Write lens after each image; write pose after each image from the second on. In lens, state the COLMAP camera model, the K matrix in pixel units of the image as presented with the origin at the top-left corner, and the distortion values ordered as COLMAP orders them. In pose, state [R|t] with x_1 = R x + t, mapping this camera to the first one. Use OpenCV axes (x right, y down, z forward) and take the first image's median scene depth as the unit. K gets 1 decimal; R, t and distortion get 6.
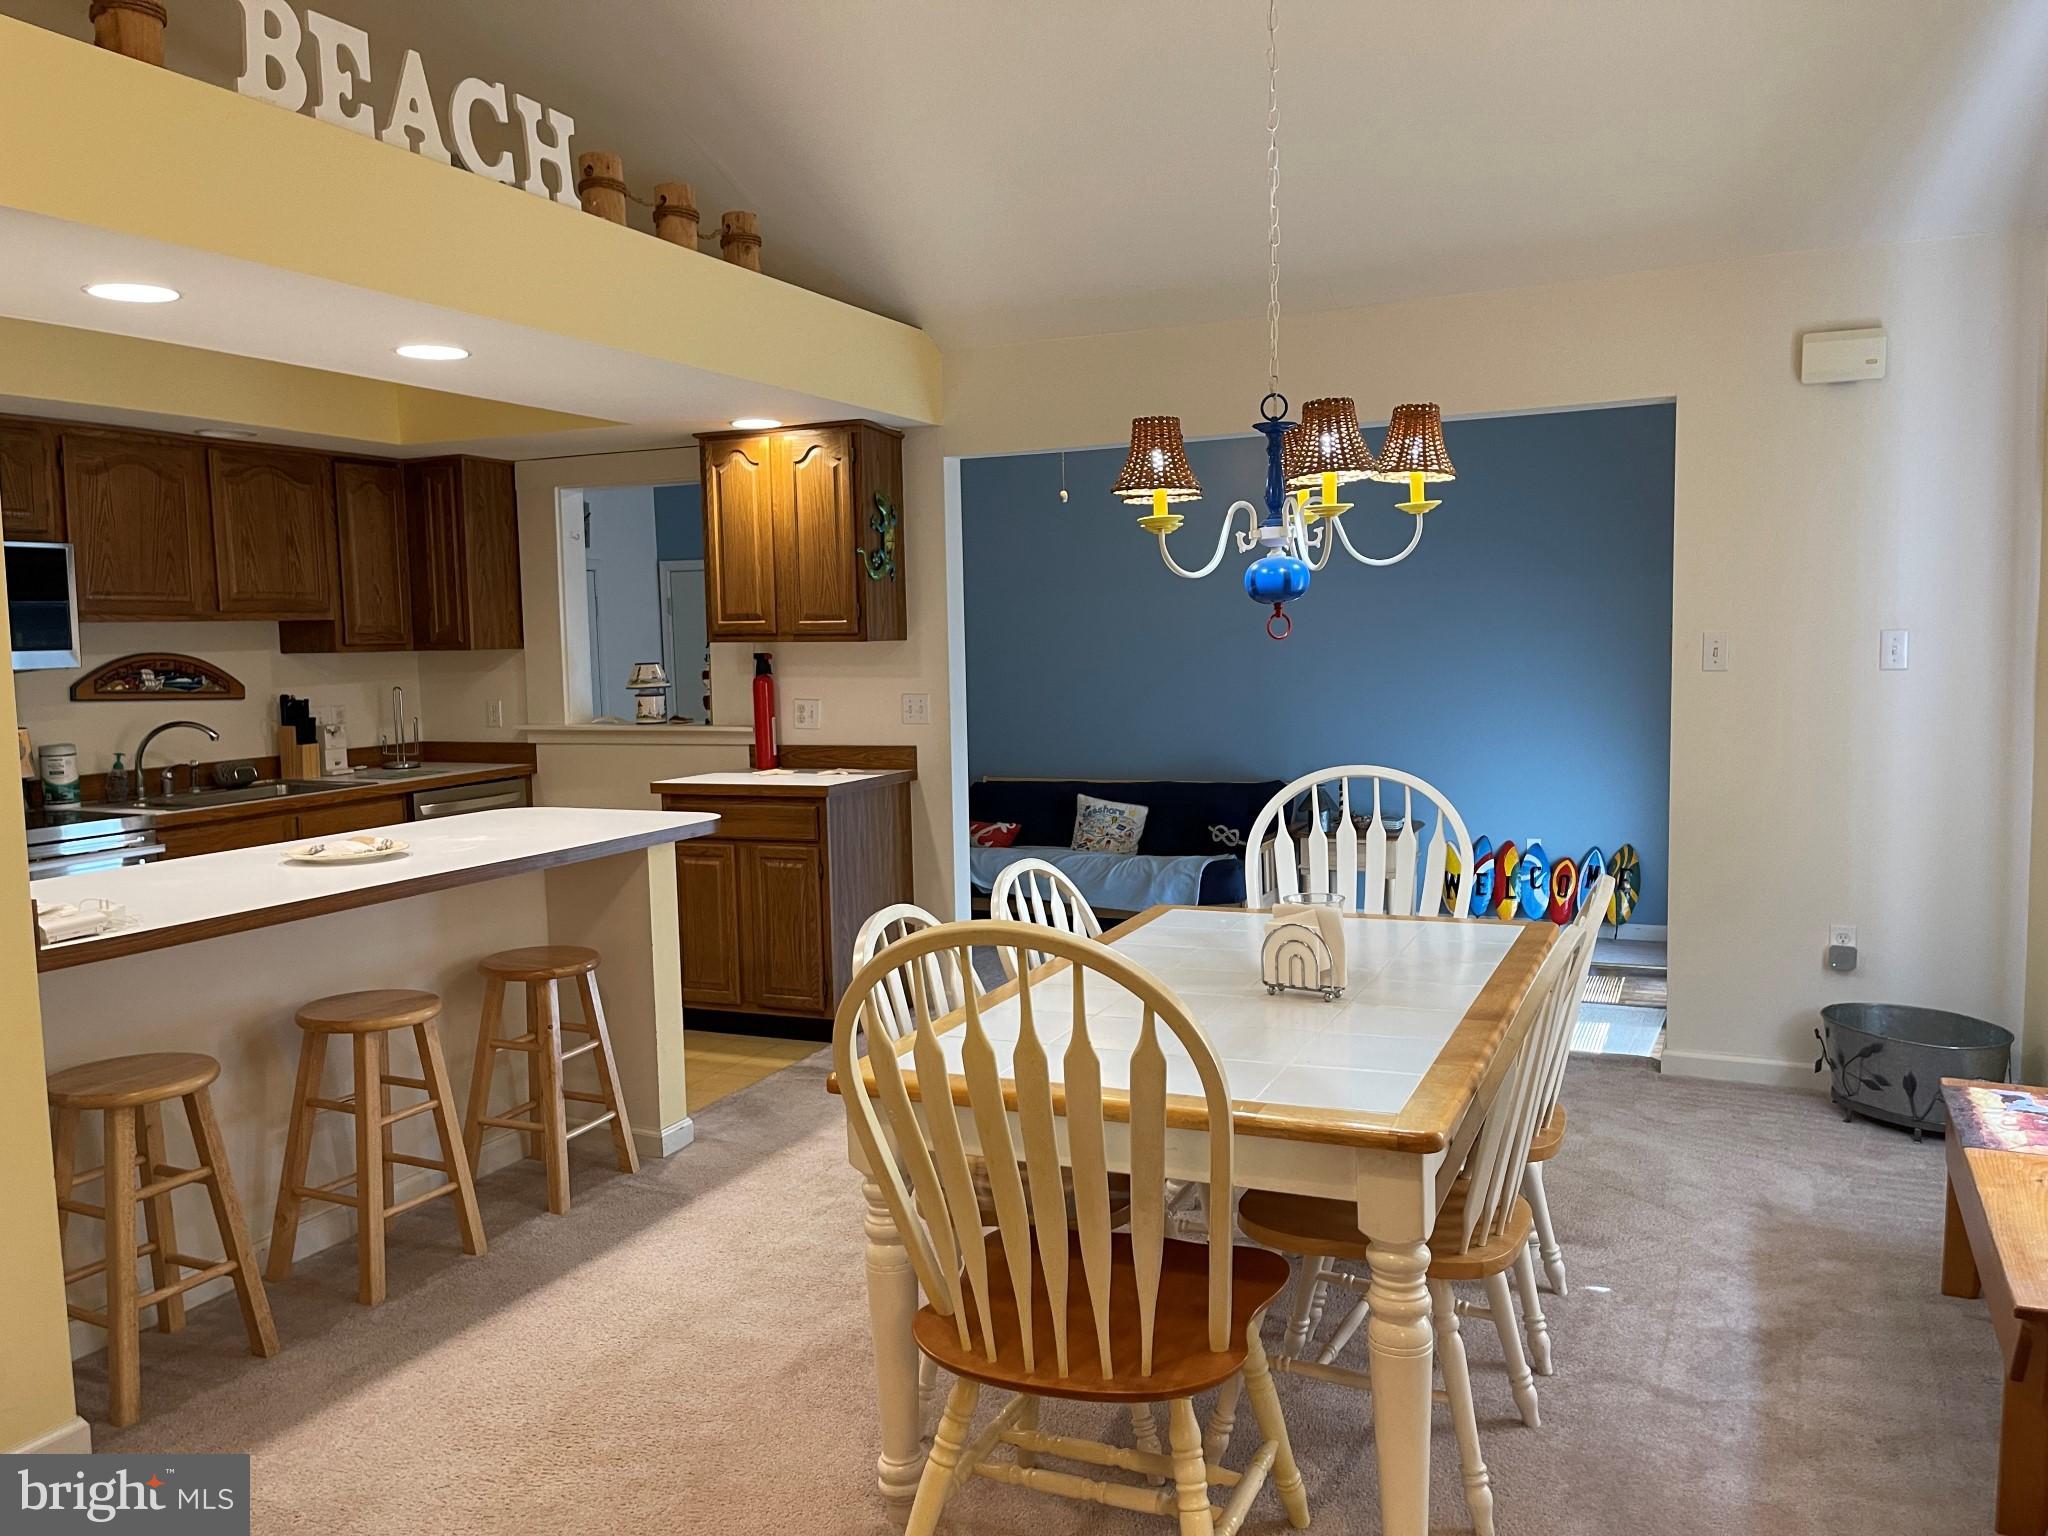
lens RADIAL K [[1509.9, 0, 1024.0], [0, 1509.9, 768.0], [0, 0, 1]] dist [0.005987, -0.001093]
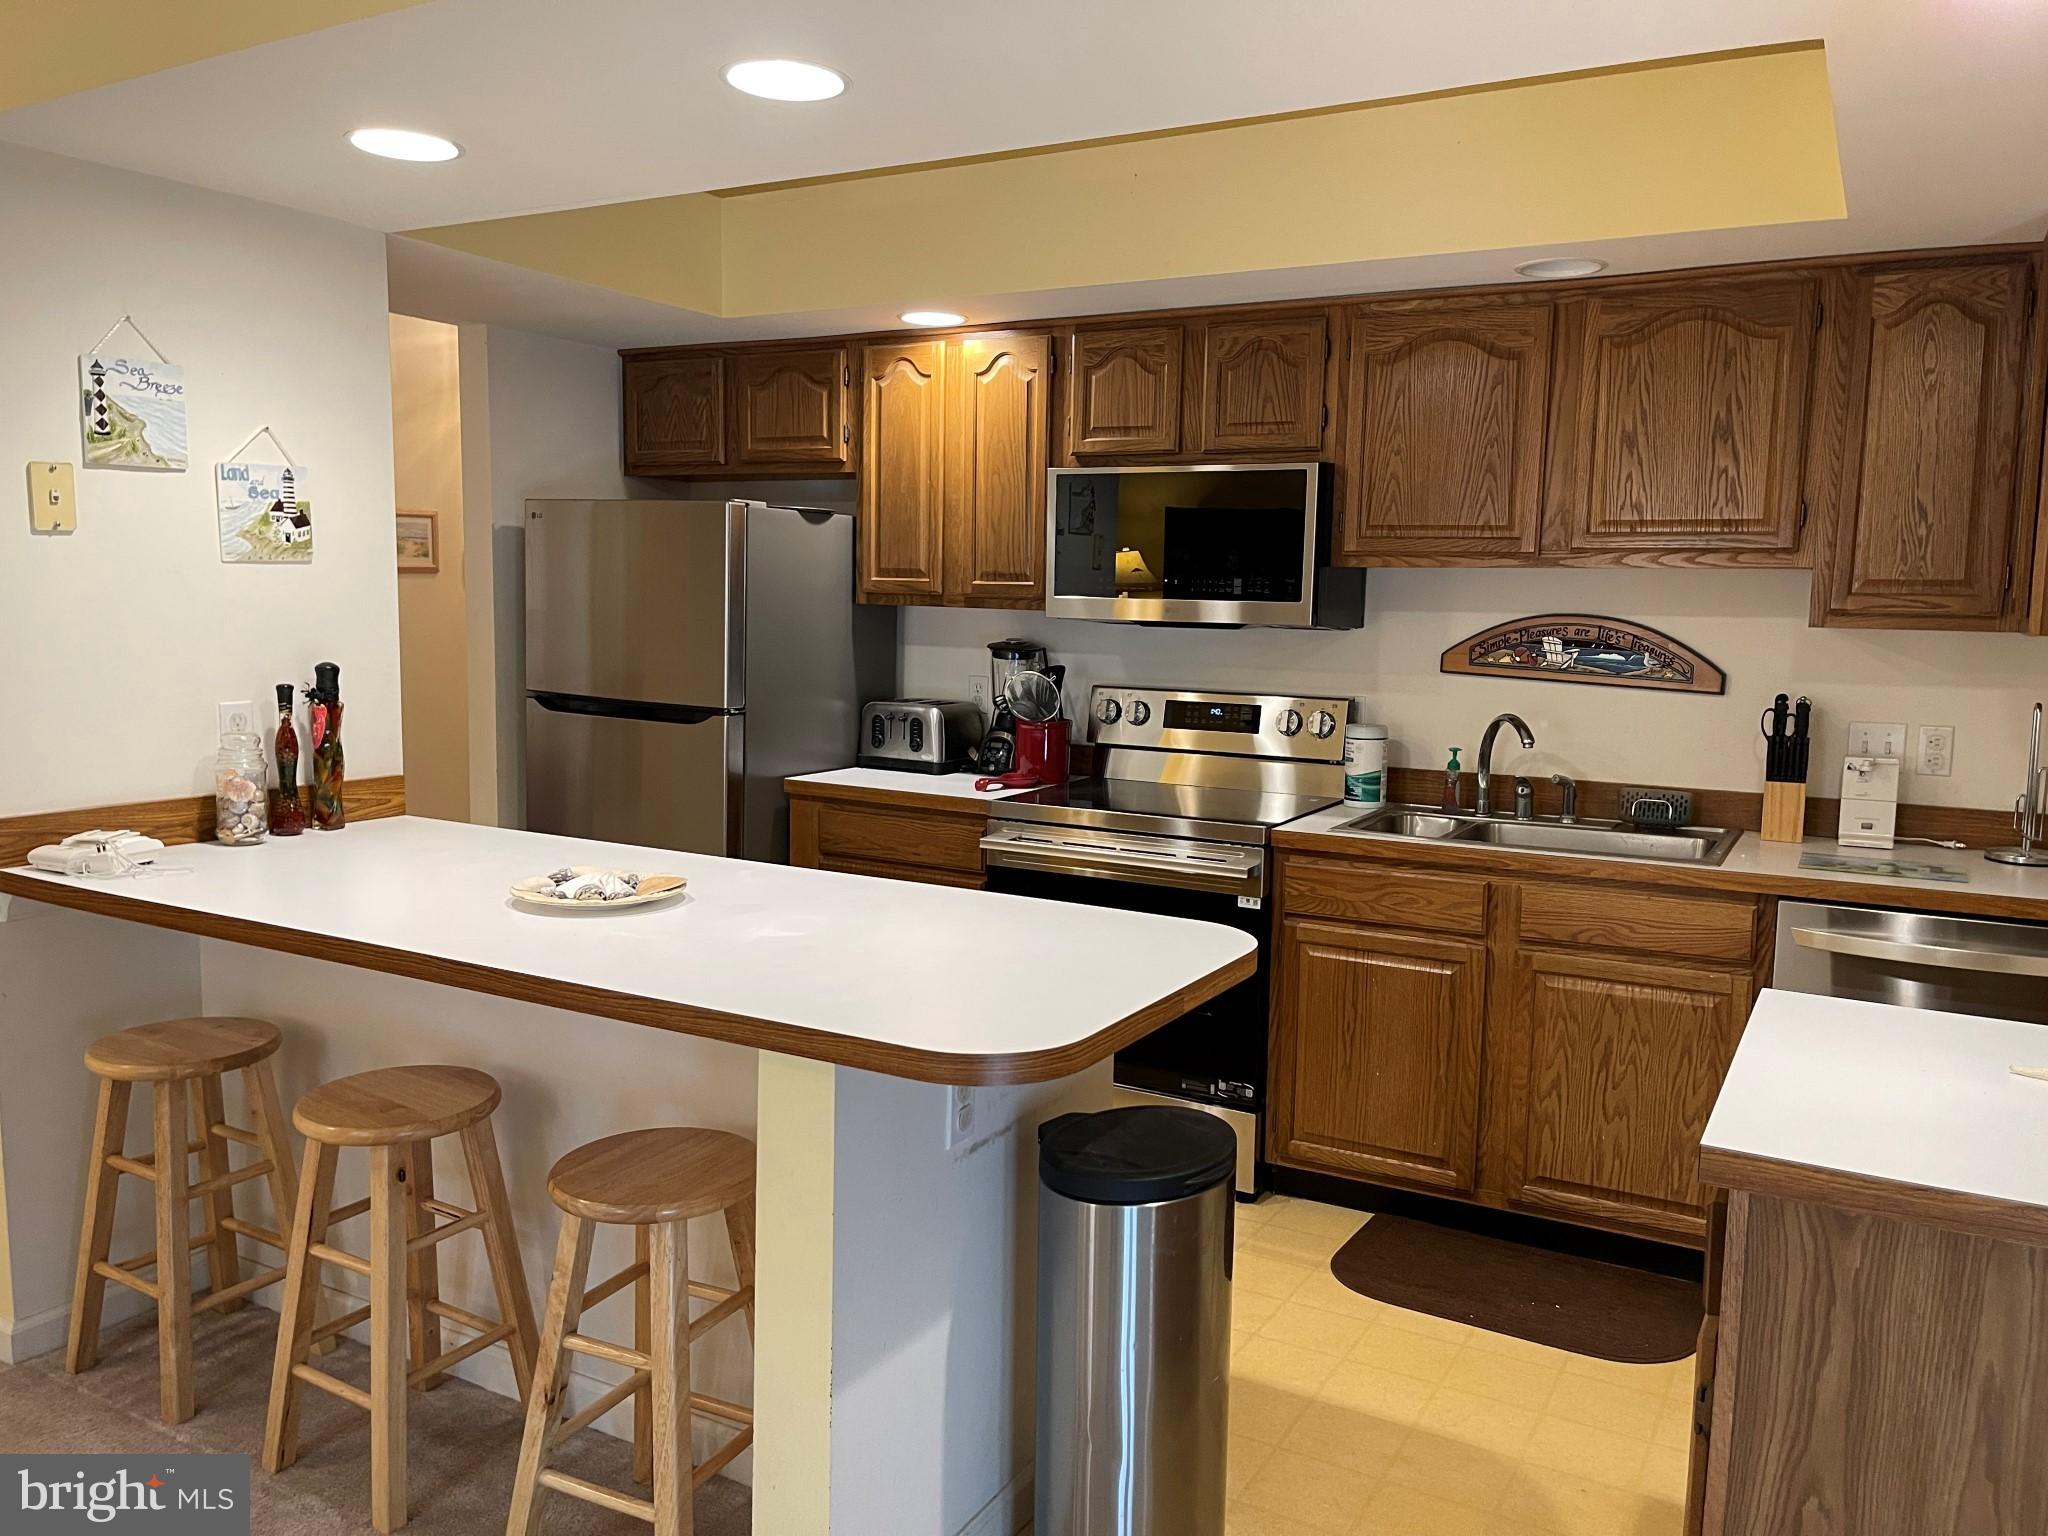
lens RADIAL K [[1509.9, 0, 1024.0], [0, 1509.9, 768.0], [0, 0, 1]] dist [0.005987, -0.001093]
pose [[-0.095467, 0.135998, -0.986099, 0.138254], [-0.106307, 0.983565, 0.145940, -0.082063], [0.989740, 0.118761, -0.079440, 0.827101]]
